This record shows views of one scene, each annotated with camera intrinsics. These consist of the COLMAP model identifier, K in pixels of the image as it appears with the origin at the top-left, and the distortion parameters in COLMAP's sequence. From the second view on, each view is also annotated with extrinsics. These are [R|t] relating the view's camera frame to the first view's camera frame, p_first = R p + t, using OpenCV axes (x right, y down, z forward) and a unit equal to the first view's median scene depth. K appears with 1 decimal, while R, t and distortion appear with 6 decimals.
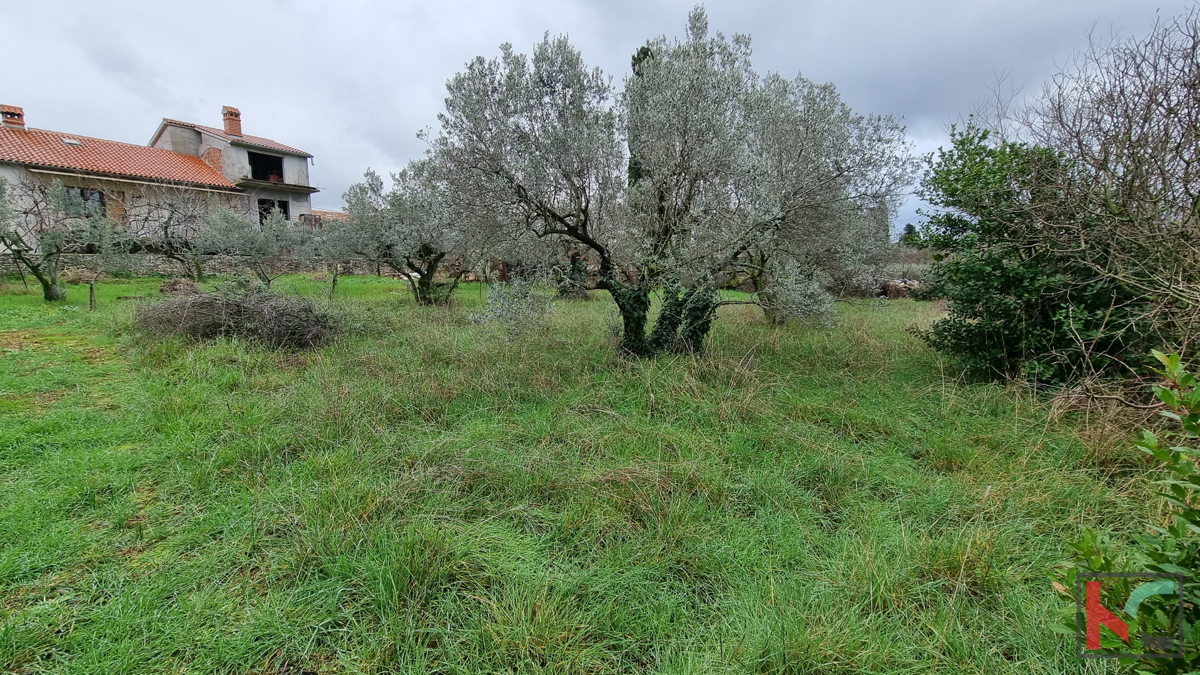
lens RADIAL K [[507.2, 0, 600.0], [0, 507.2, 337.5], [0, 0, 1]] dist [-0.002025, -0.000272]
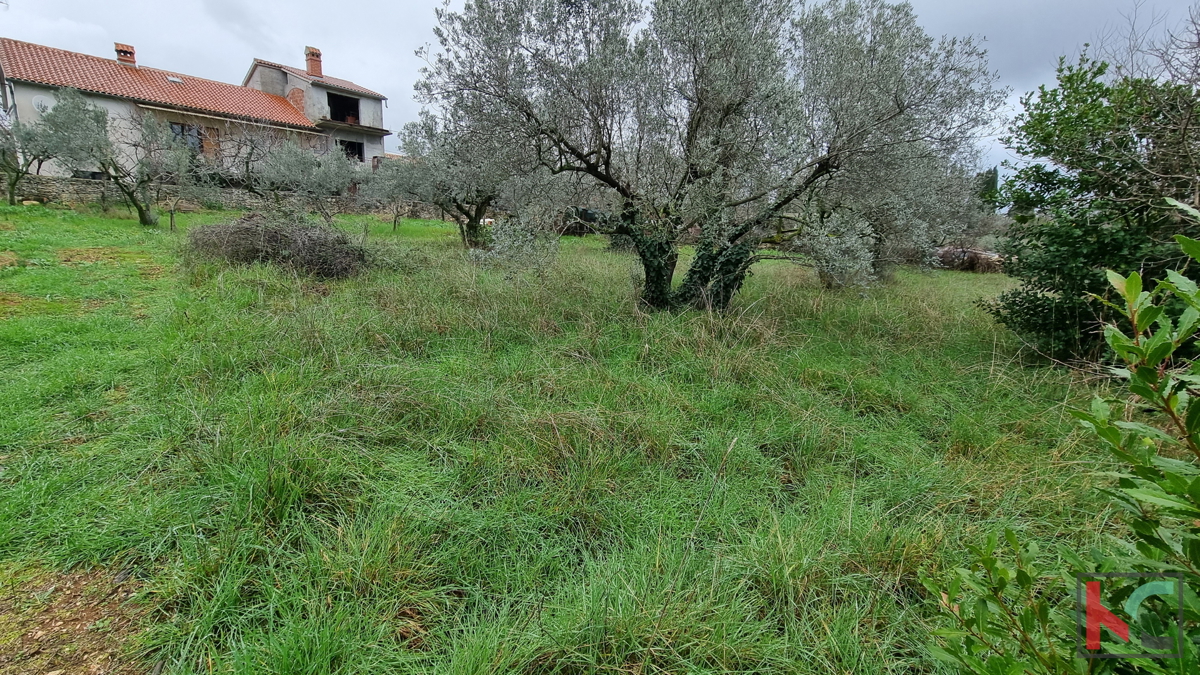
lens RADIAL K [[507.2, 0, 600.0], [0, 507.2, 337.5], [0, 0, 1]] dist [-0.002025, -0.000272]
pose [[0.988605, 0.078158, -0.128654, 0.088459], [-0.067527, 0.994088, 0.085027, 0.016206], [0.134538, -0.075371, 0.988038, 0.044000]]
